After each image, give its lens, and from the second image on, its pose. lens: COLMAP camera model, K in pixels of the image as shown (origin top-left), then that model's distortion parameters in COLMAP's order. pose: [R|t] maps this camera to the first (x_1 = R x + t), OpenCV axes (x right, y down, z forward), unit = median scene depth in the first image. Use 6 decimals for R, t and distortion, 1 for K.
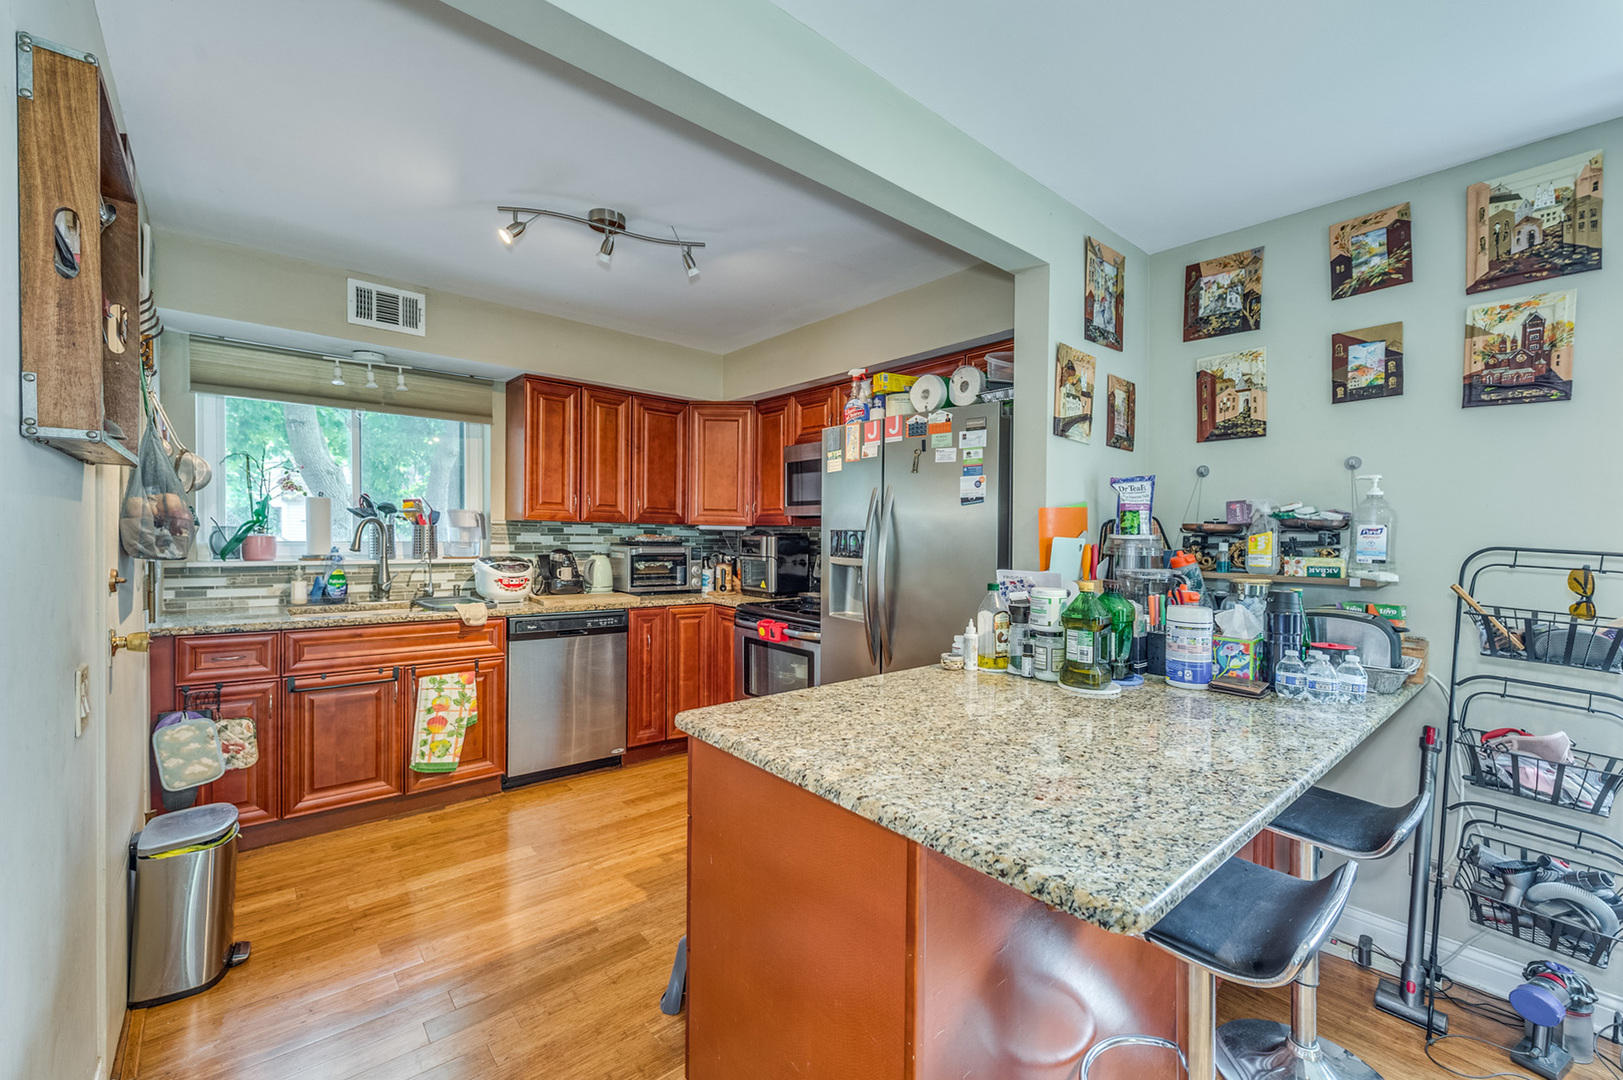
lens RADIAL K [[662.3, 0, 807.6], [0, 662.3, 535.2], [0, 0, 1]] dist [0.004090, -0.001114]
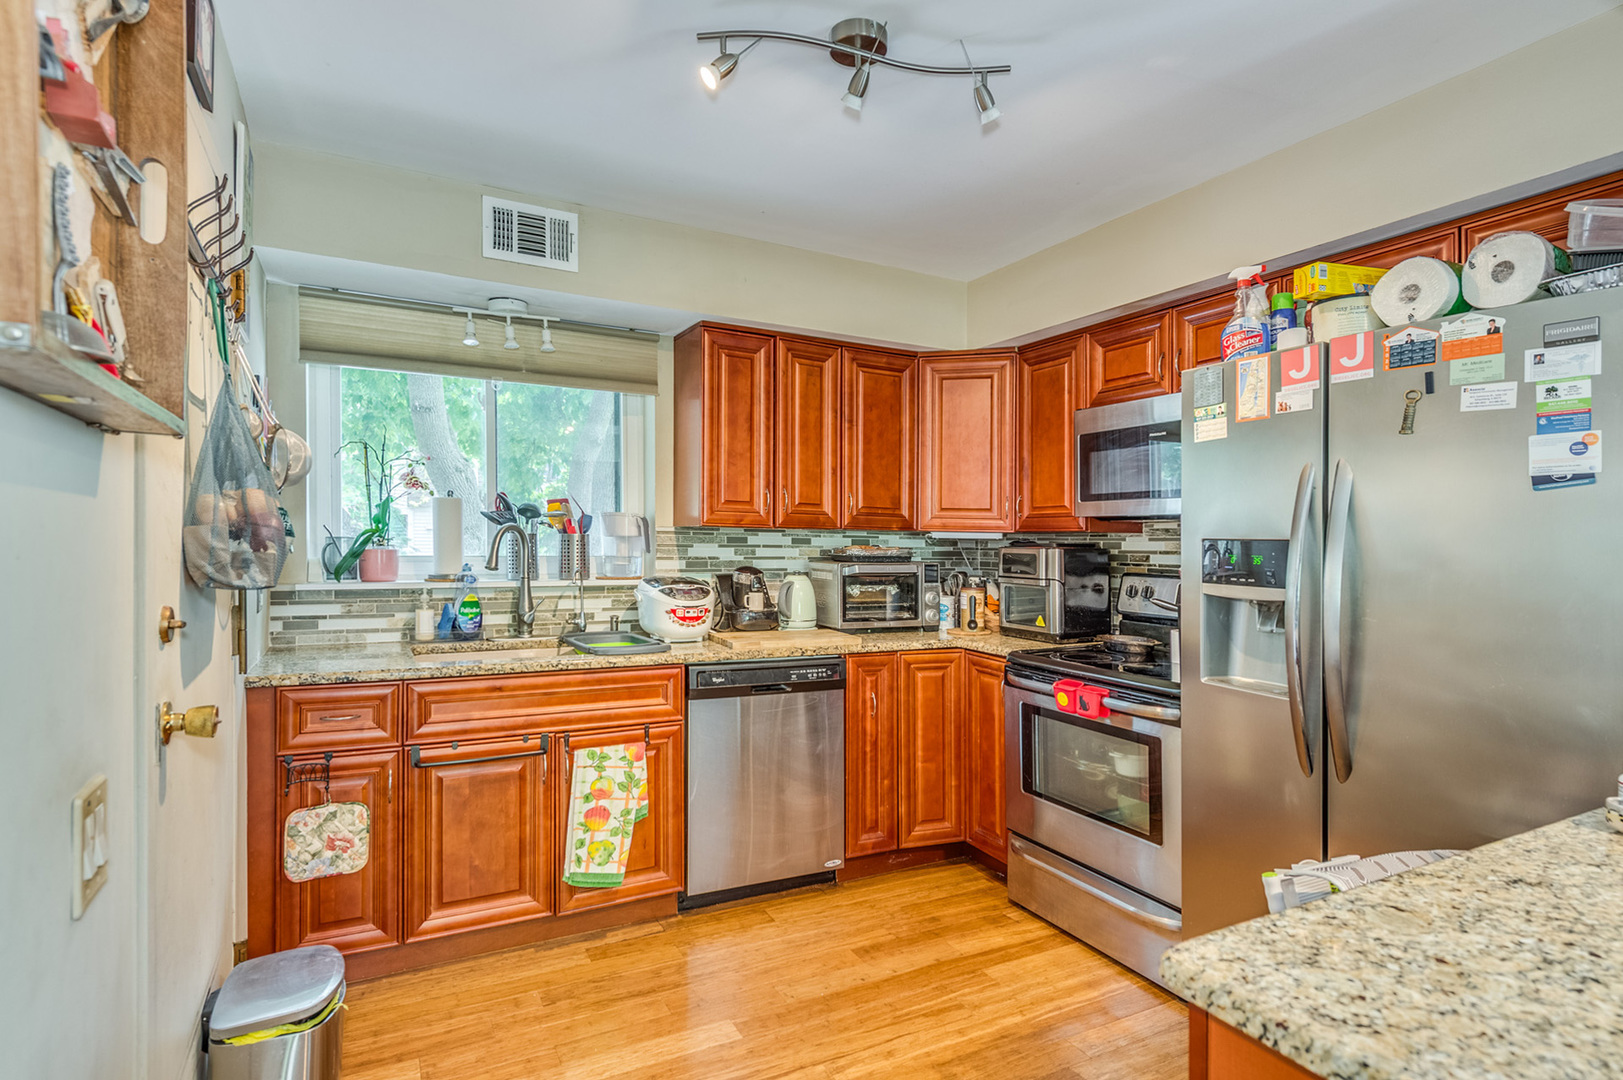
lens RADIAL K [[832.6, 0, 812.6], [0, 832.6, 540.4], [0, 0, 1]] dist [0.010459, -0.001314]
pose [[0.976206, -0.003593, -0.216813, -0.141249], [0.002566, 0.999984, -0.005018, -0.003138], [0.216828, 0.004343, 0.976200, 0.183923]]
